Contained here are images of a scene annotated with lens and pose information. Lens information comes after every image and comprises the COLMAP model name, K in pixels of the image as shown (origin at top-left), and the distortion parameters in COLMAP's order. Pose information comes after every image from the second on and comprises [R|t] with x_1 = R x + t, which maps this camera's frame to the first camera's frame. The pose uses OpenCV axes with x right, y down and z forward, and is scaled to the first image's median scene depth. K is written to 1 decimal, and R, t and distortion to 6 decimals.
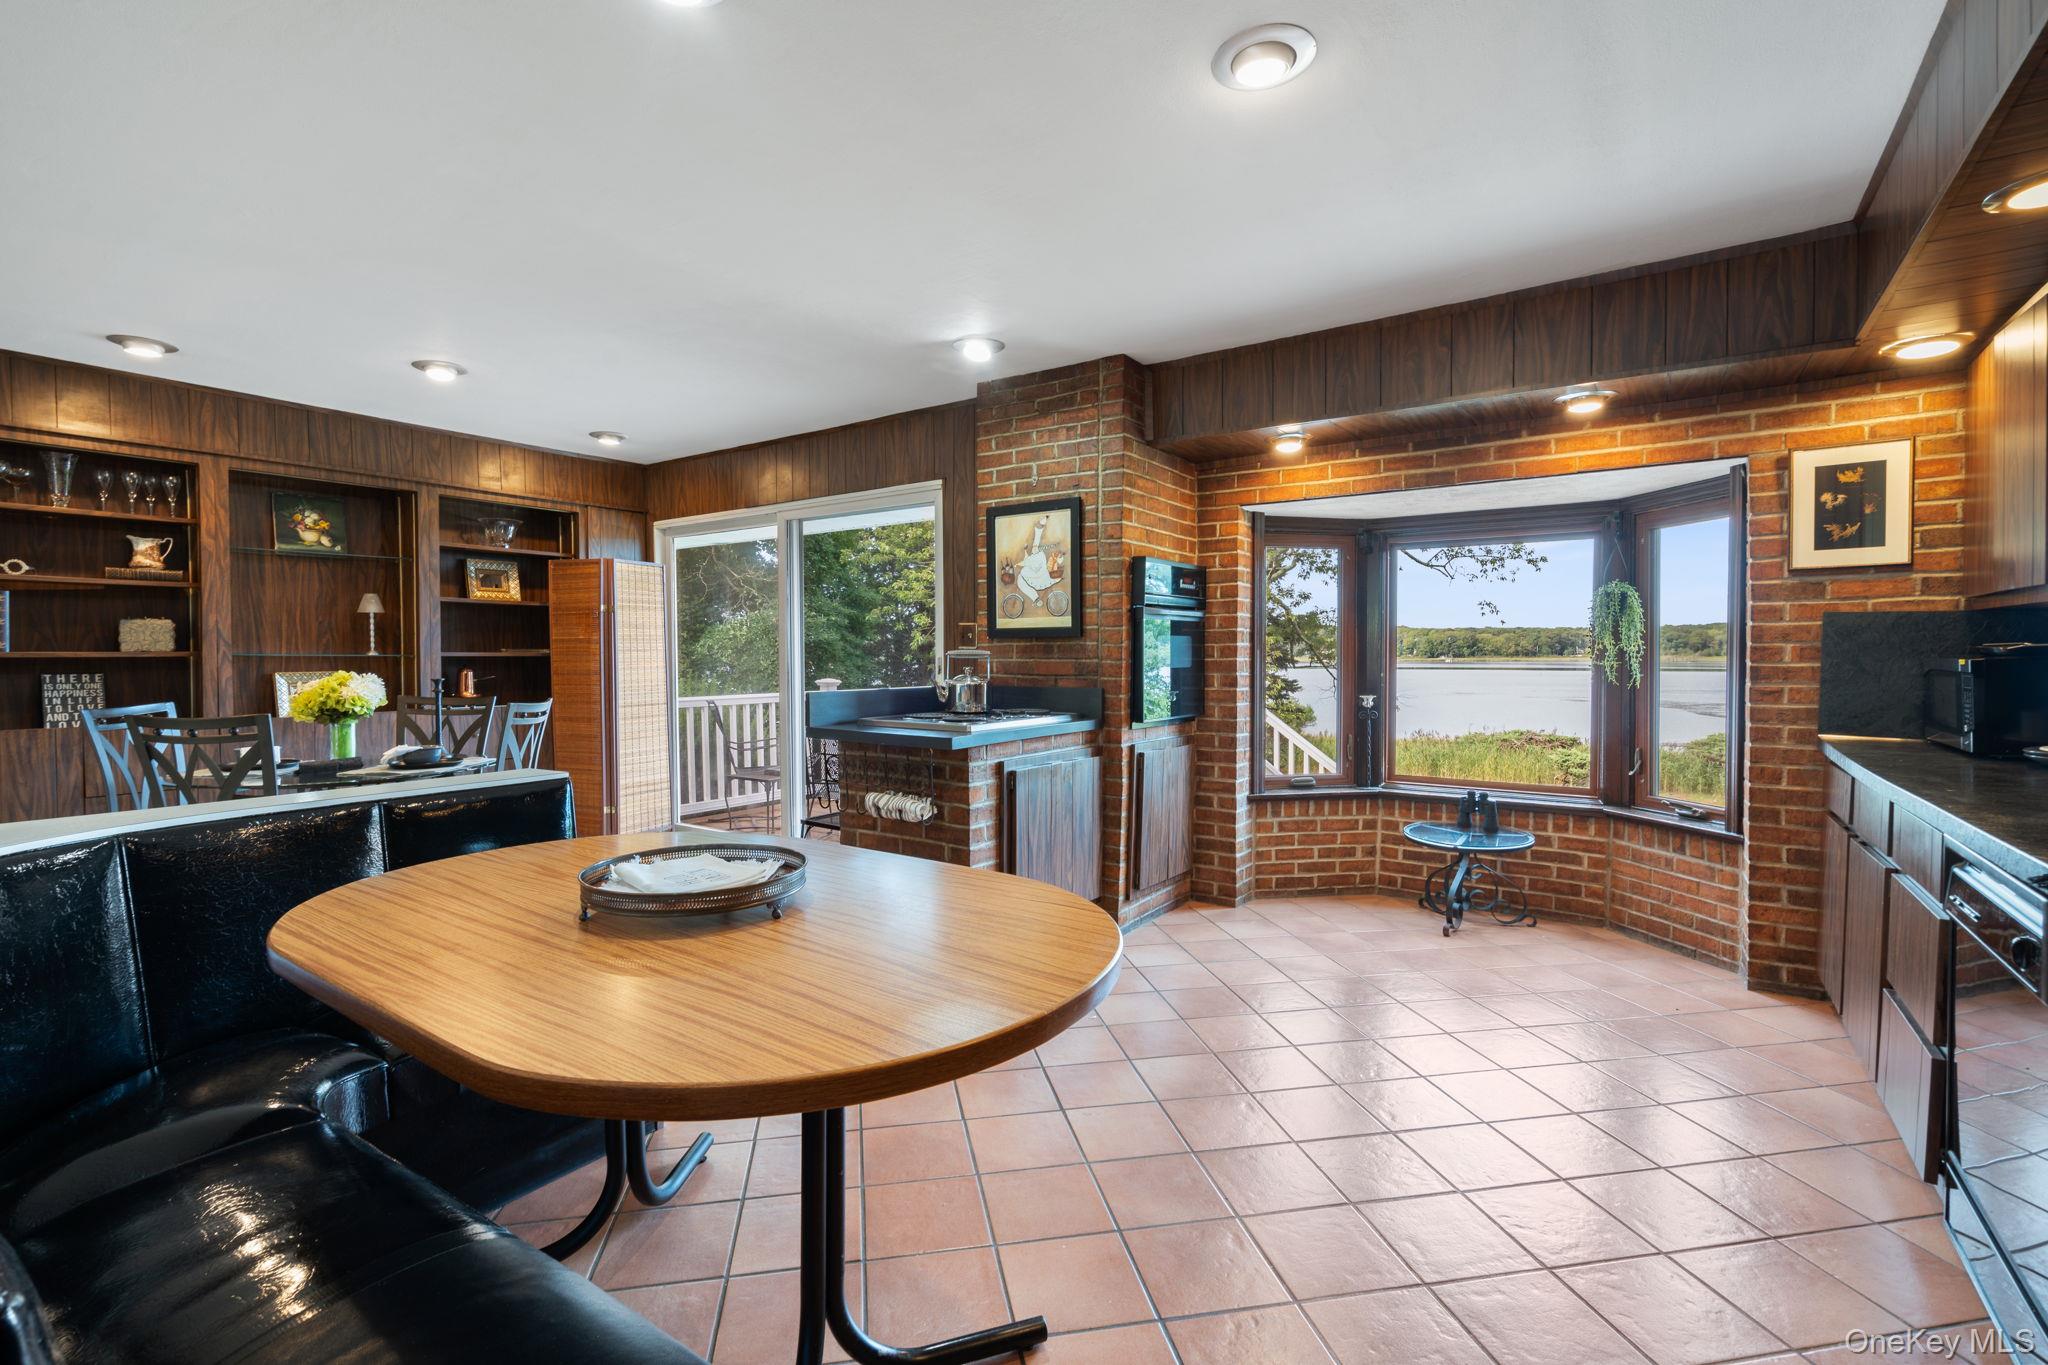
lens RADIAL K [[920.0, 0, 1023.0], [0, 920.0, 676.9], [0, 0, 1]] dist [-0.004727, 0.000900]
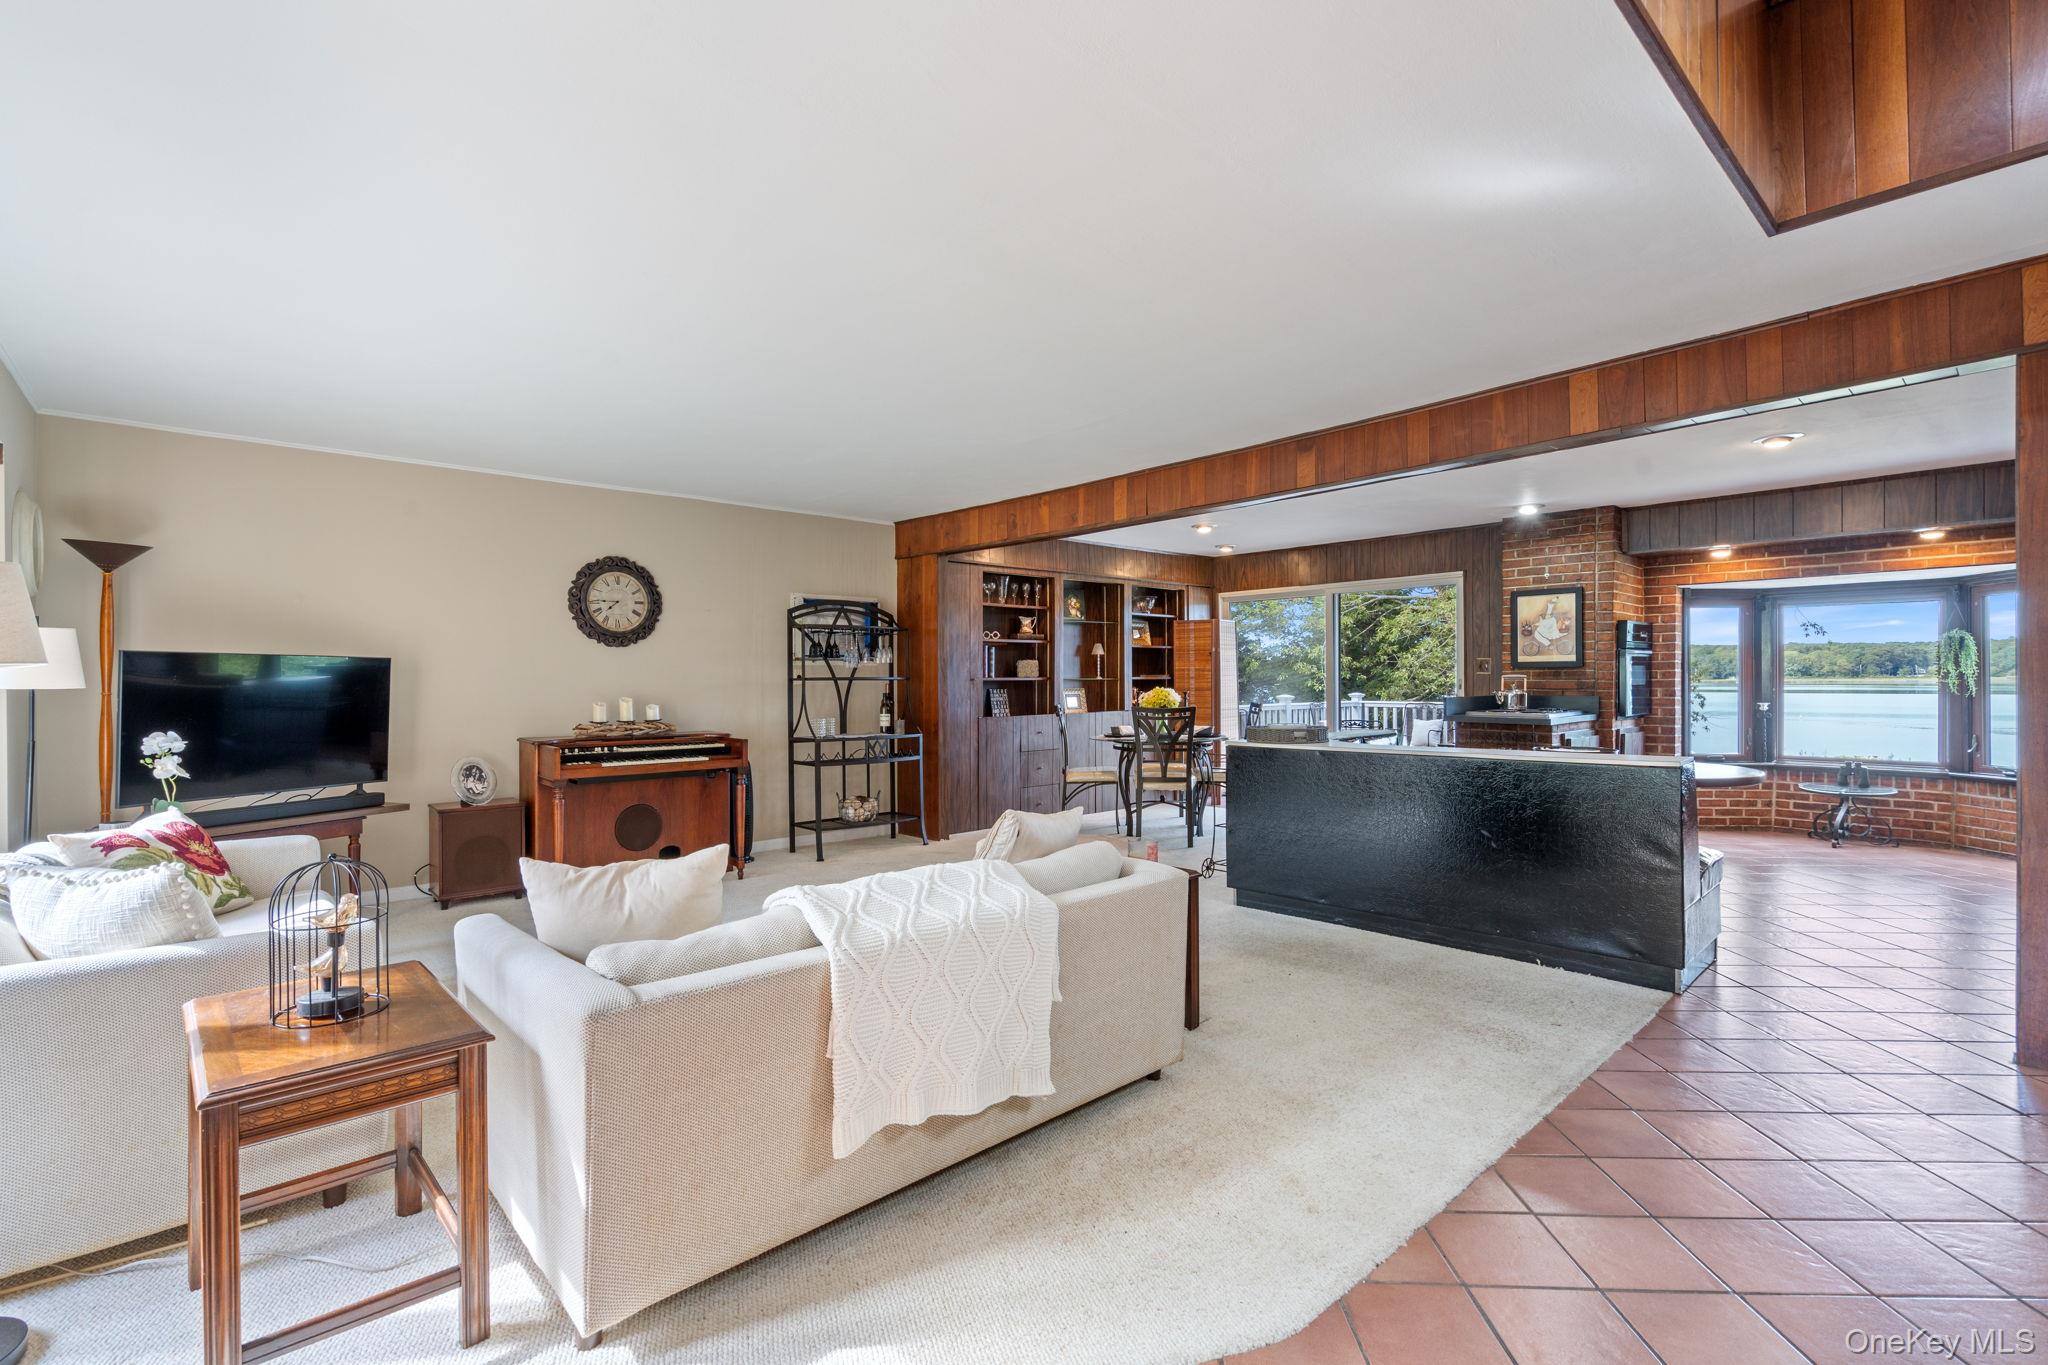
lens RADIAL K [[920.0, 0, 1011.7], [0, 920.0, 685.2], [0, 0, 1]] dist [-0.004727, 0.000900]
pose [[0.972051, -0.001875, -0.234761, -0.537506], [-0.001894, 0.999873, -0.015828, 0.019206], [0.234761, 0.015830, 0.971924, -0.868686]]
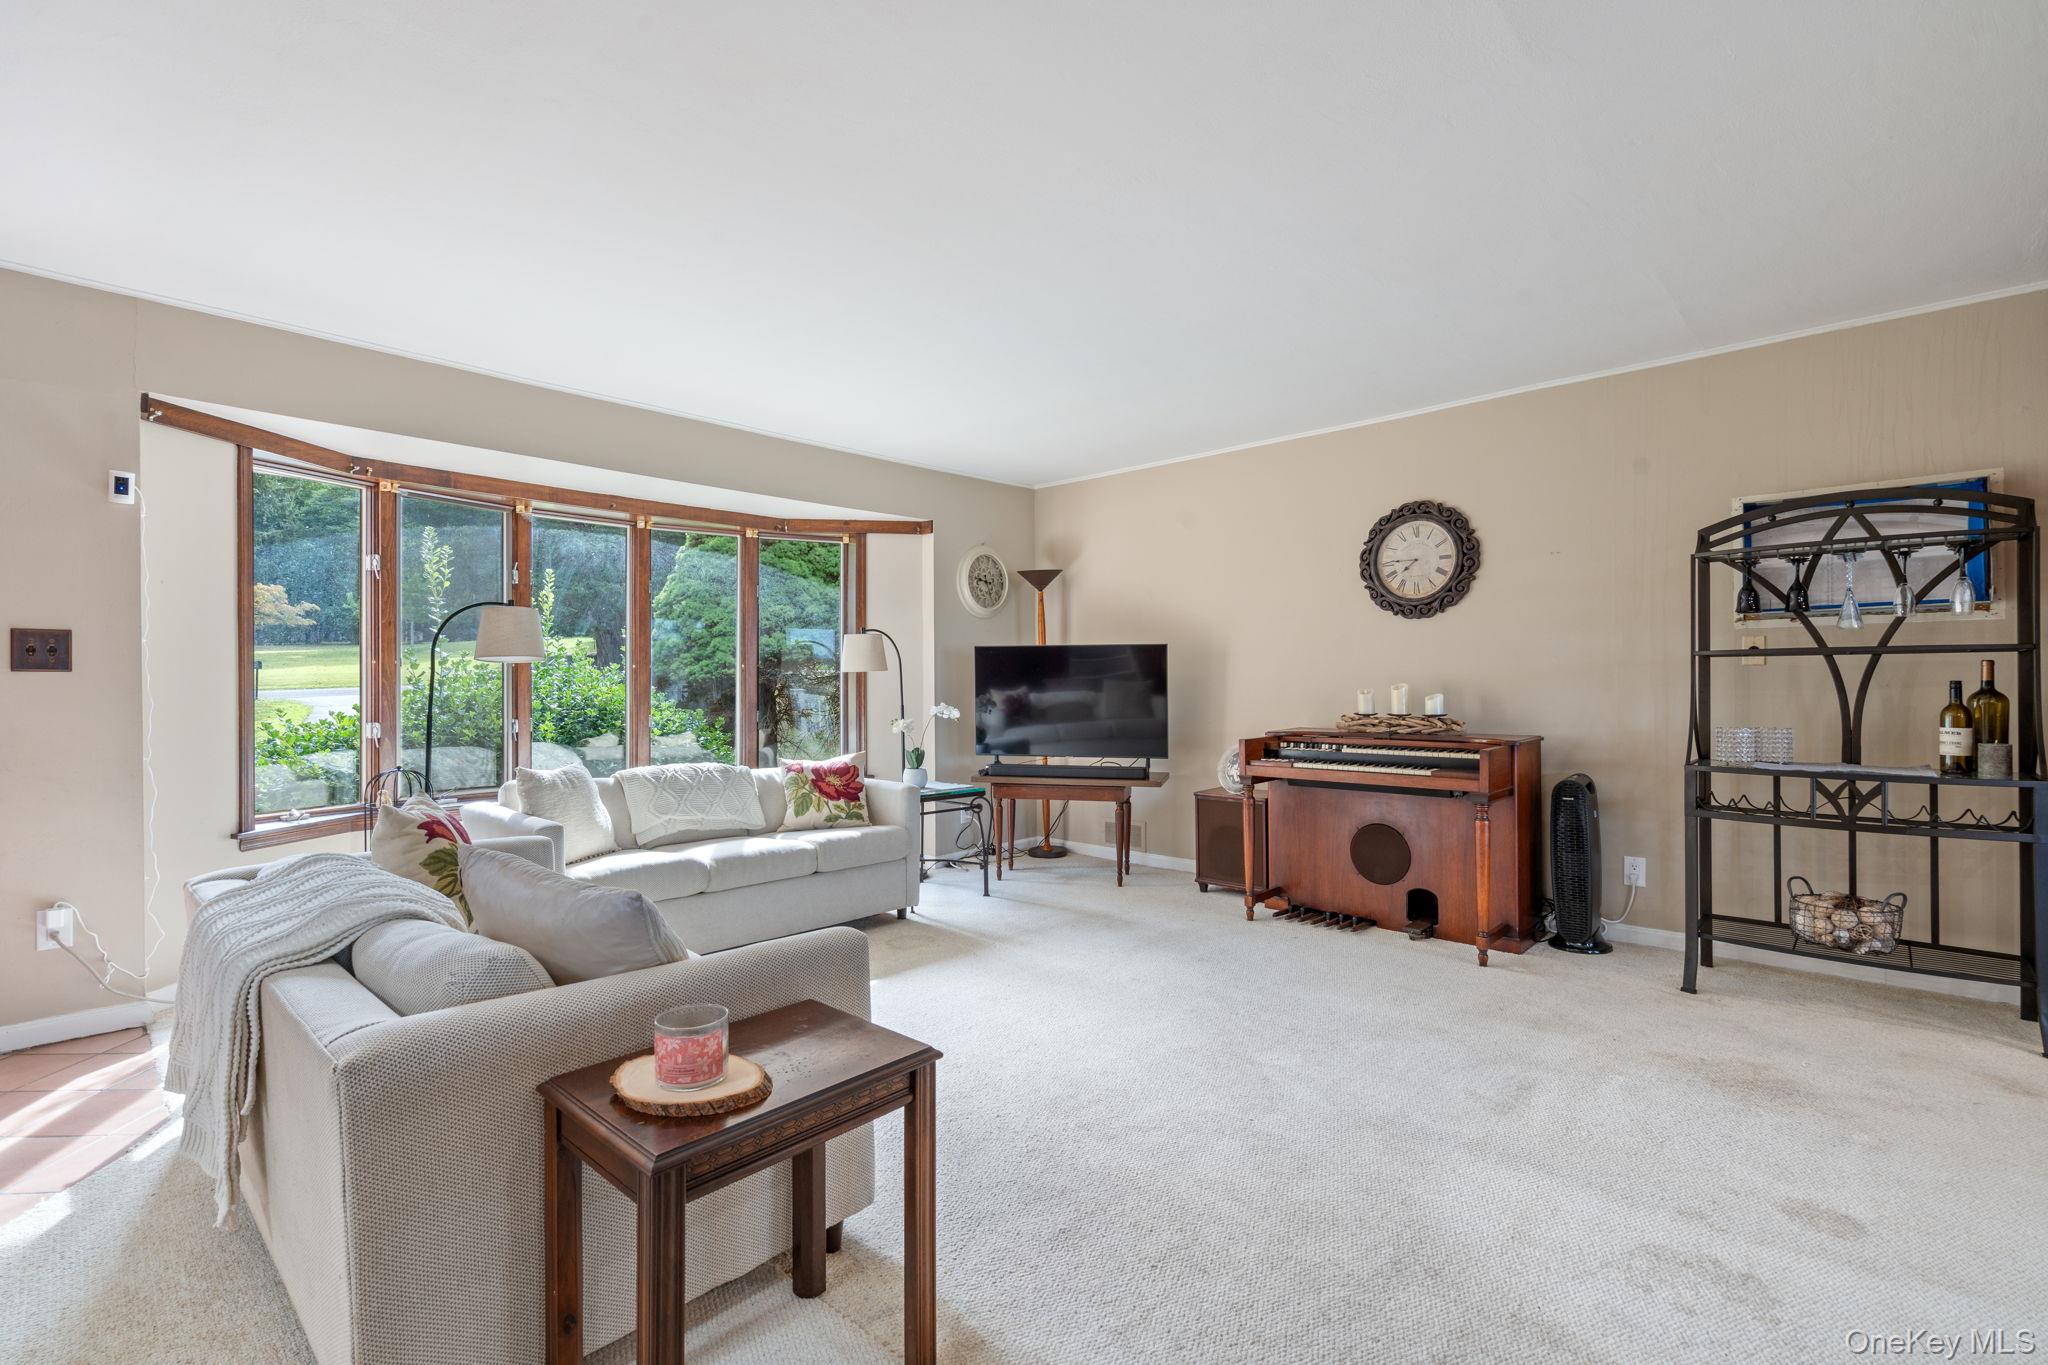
lens RADIAL K [[920.0, 0, 1016.5], [0, 920.0, 680.6], [0, 0, 1]] dist [-0.004727, 0.000900]
pose [[-0.152395, 0.002592, -0.988316, -0.313142], [-0.014231, 0.999887, 0.004816, 0.014466], [0.988217, 0.014799, -0.152341, 0.052054]]
